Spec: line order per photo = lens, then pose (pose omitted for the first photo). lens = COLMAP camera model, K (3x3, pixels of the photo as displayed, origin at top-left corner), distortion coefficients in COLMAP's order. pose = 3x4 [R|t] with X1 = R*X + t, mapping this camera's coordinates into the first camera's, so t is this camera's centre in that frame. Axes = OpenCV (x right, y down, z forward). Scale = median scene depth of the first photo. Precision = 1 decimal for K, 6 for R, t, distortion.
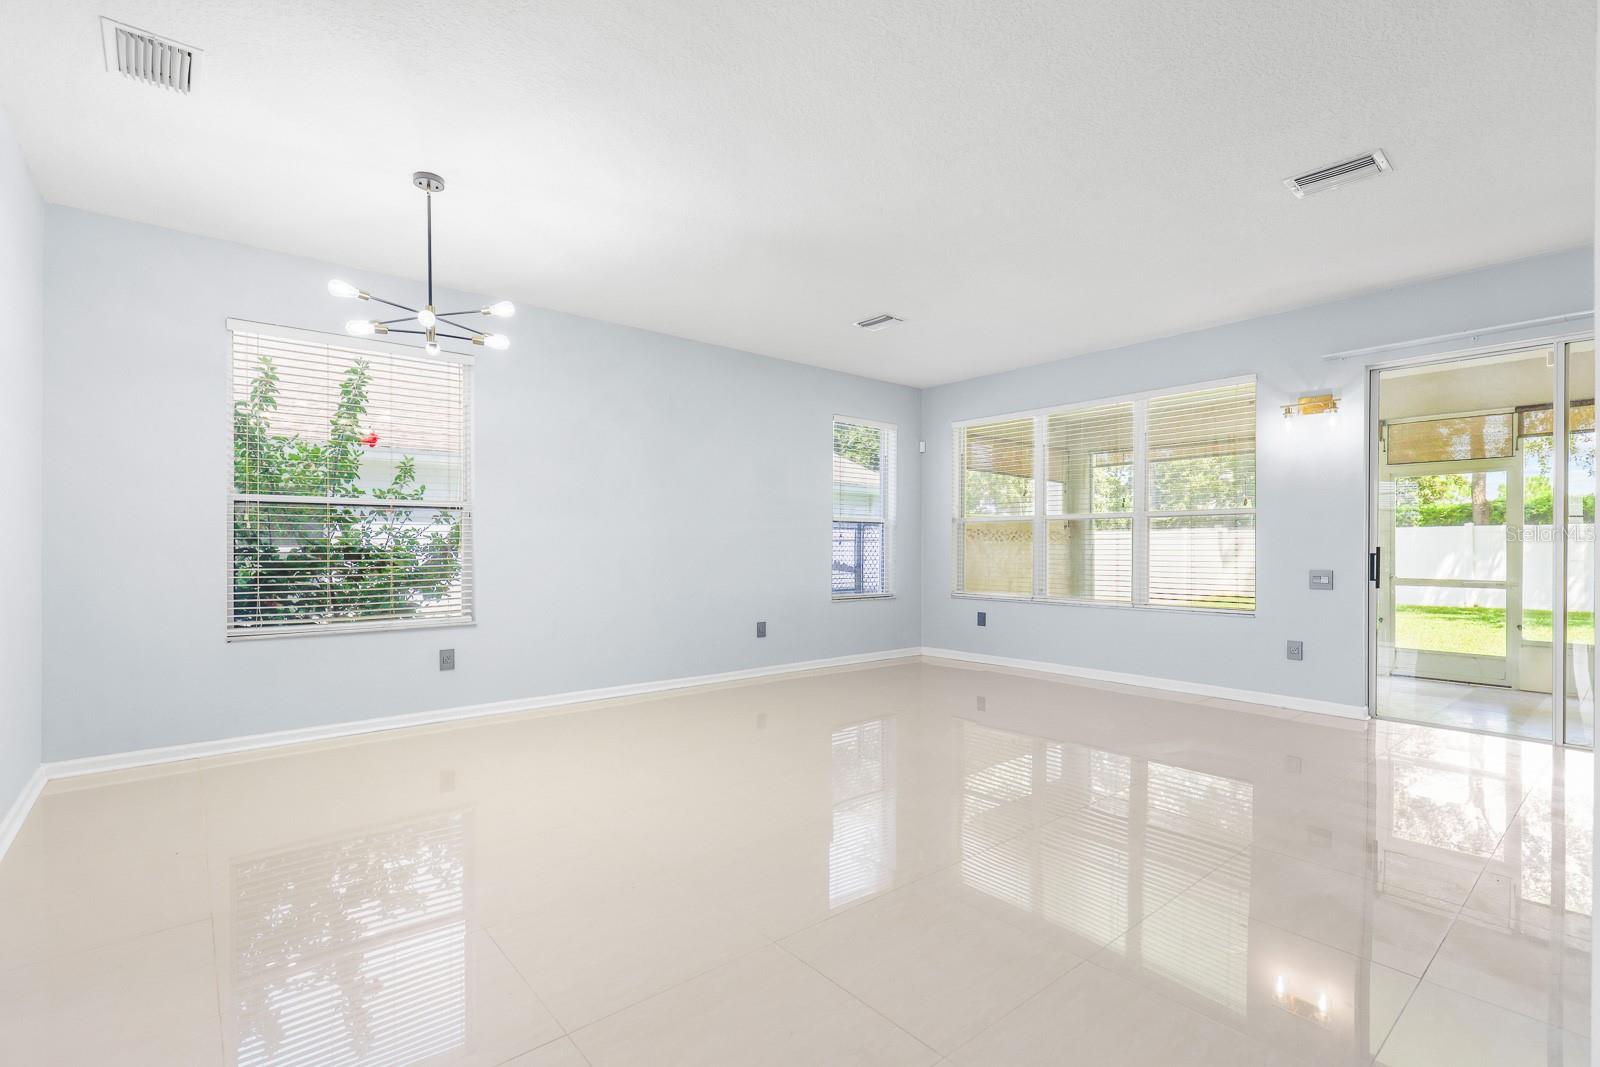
lens RADIAL K [[734.8, 0, 805.0], [0, 734.8, 551.3], [0, 0, 1]] dist [0.001527, 0.000027]
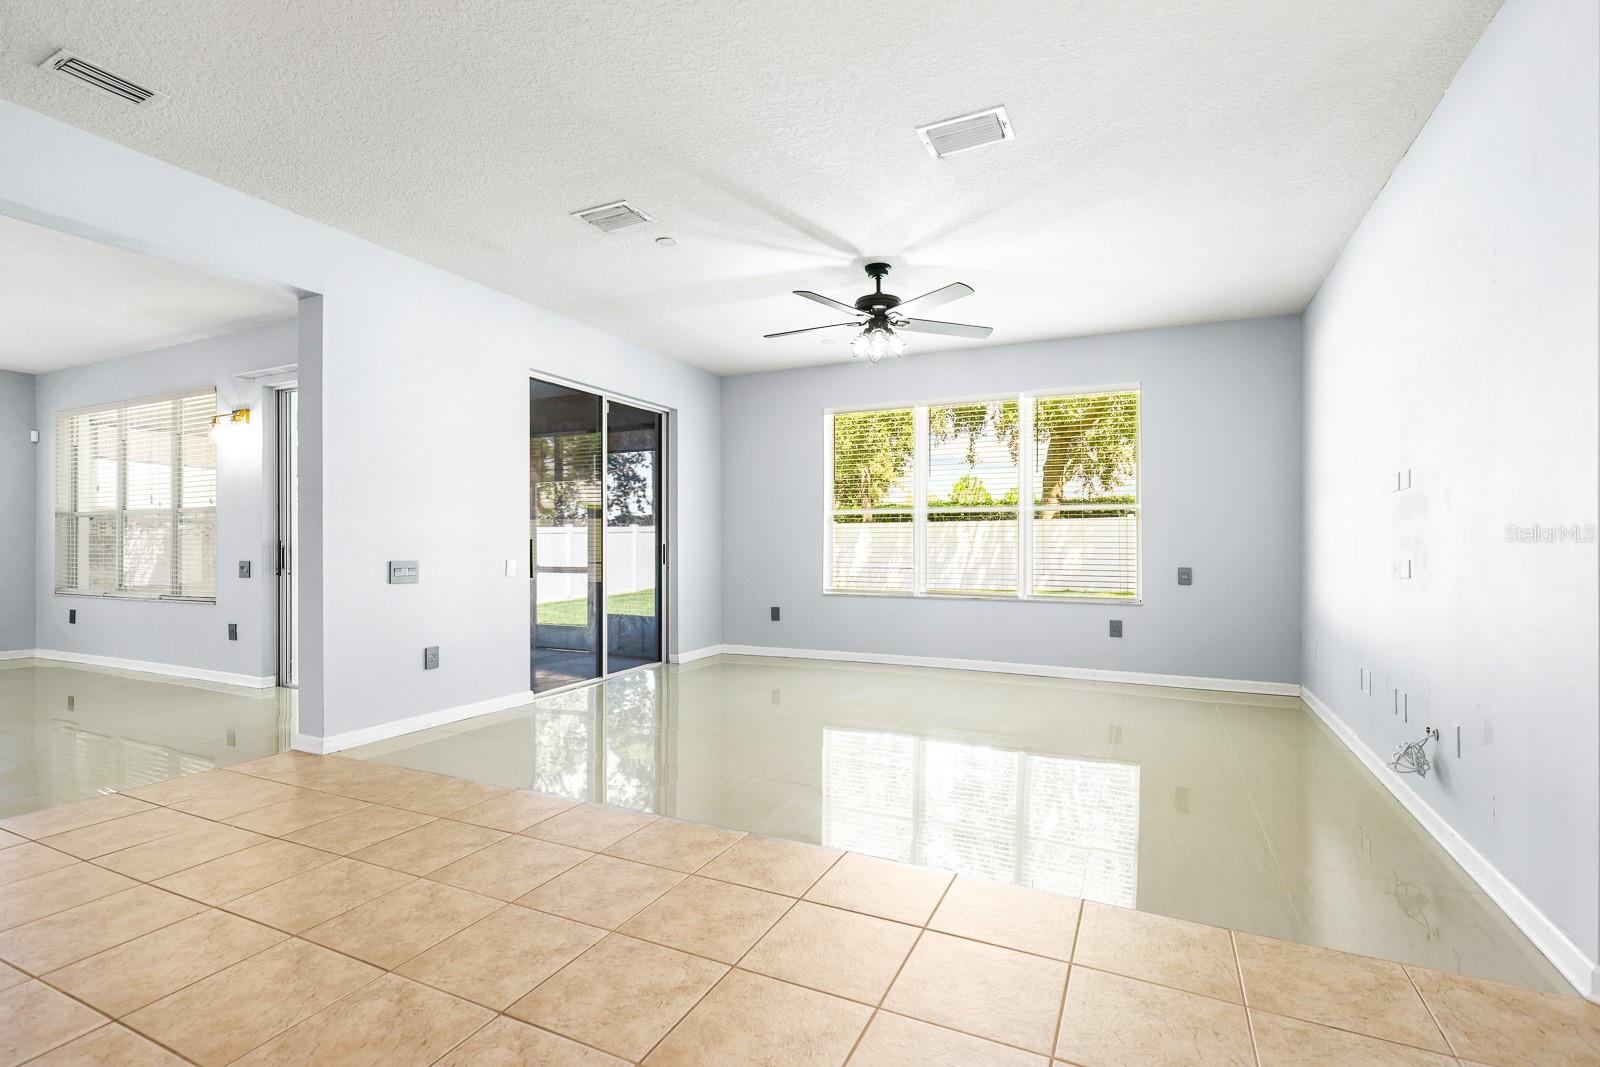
lens RADIAL K [[734.8, 0, 805.0], [0, 734.8, 551.3], [0, 0, 1]] dist [0.001527, 0.000027]
pose [[0.909402, -0.008757, 0.415827, 0.776589], [0.007088, 0.999959, 0.005558, 0.008078], [-0.415858, -0.002107, 0.909427, -0.312365]]
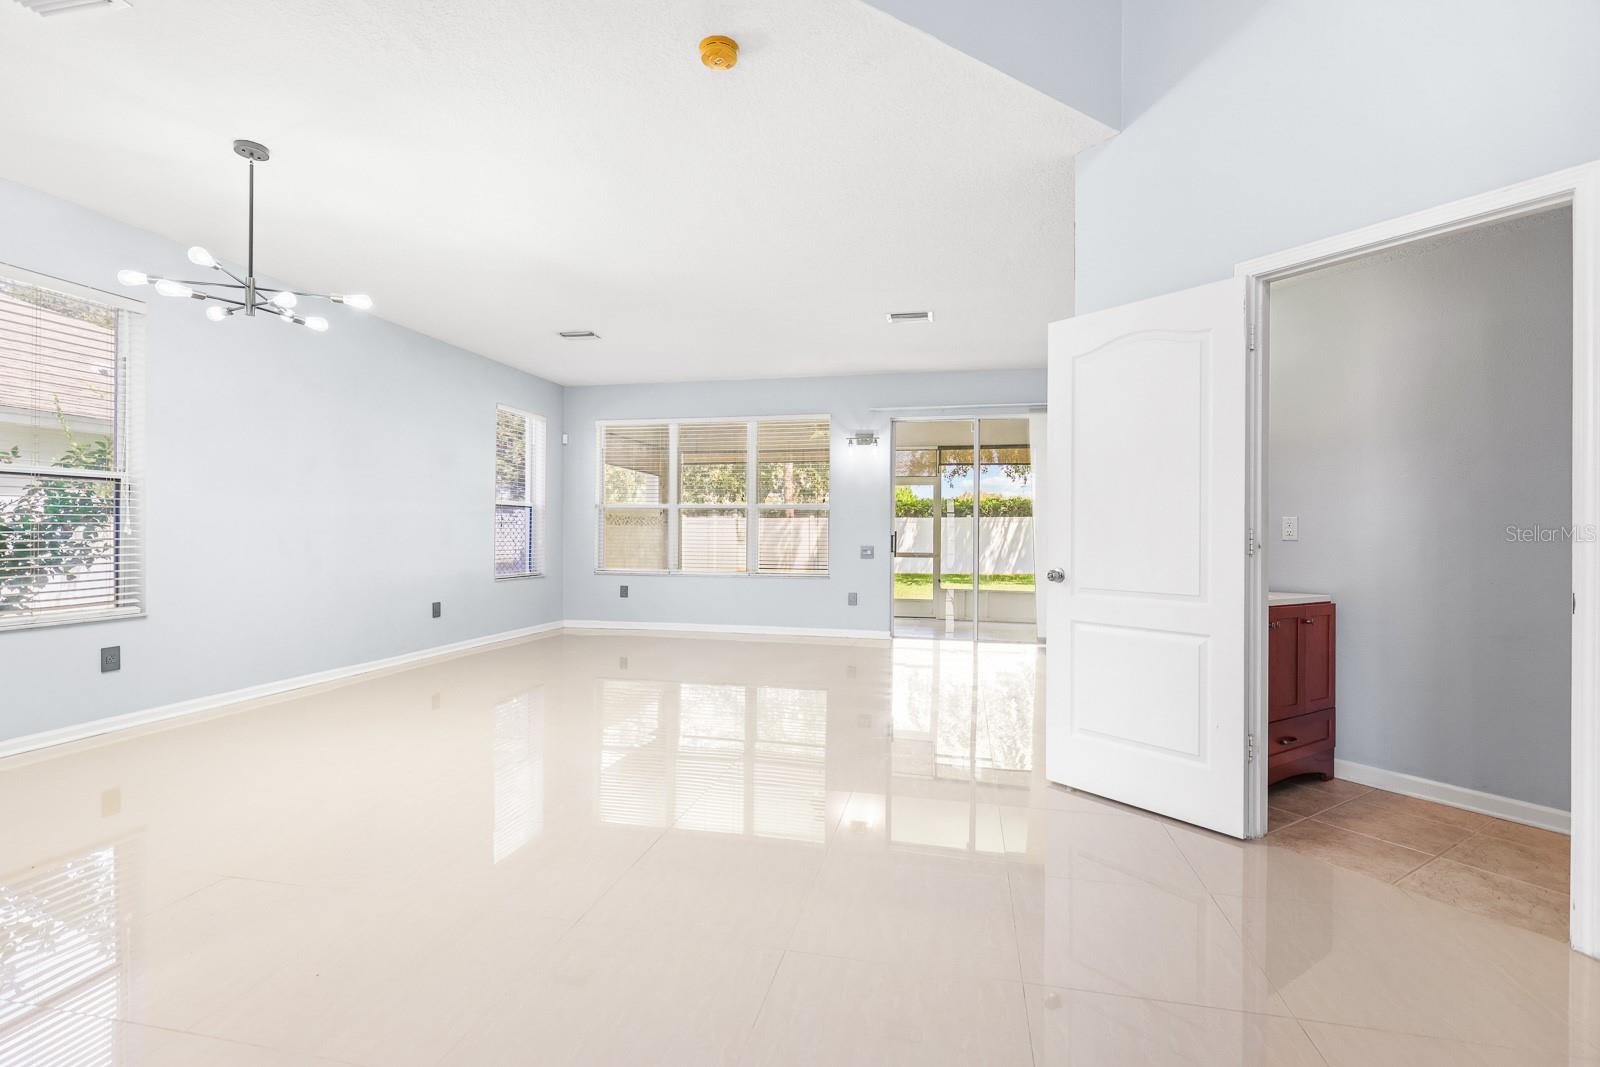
lens RADIAL K [[734.8, 0, 805.0], [0, 734.8, 551.3], [0, 0, 1]] dist [0.001527, 0.000027]
pose [[0.791356, -0.011445, 0.611249, -0.267637], [-0.001745, 0.999778, 0.020978, 0.003112], [-0.611353, -0.017667, 0.791161, -0.113740]]
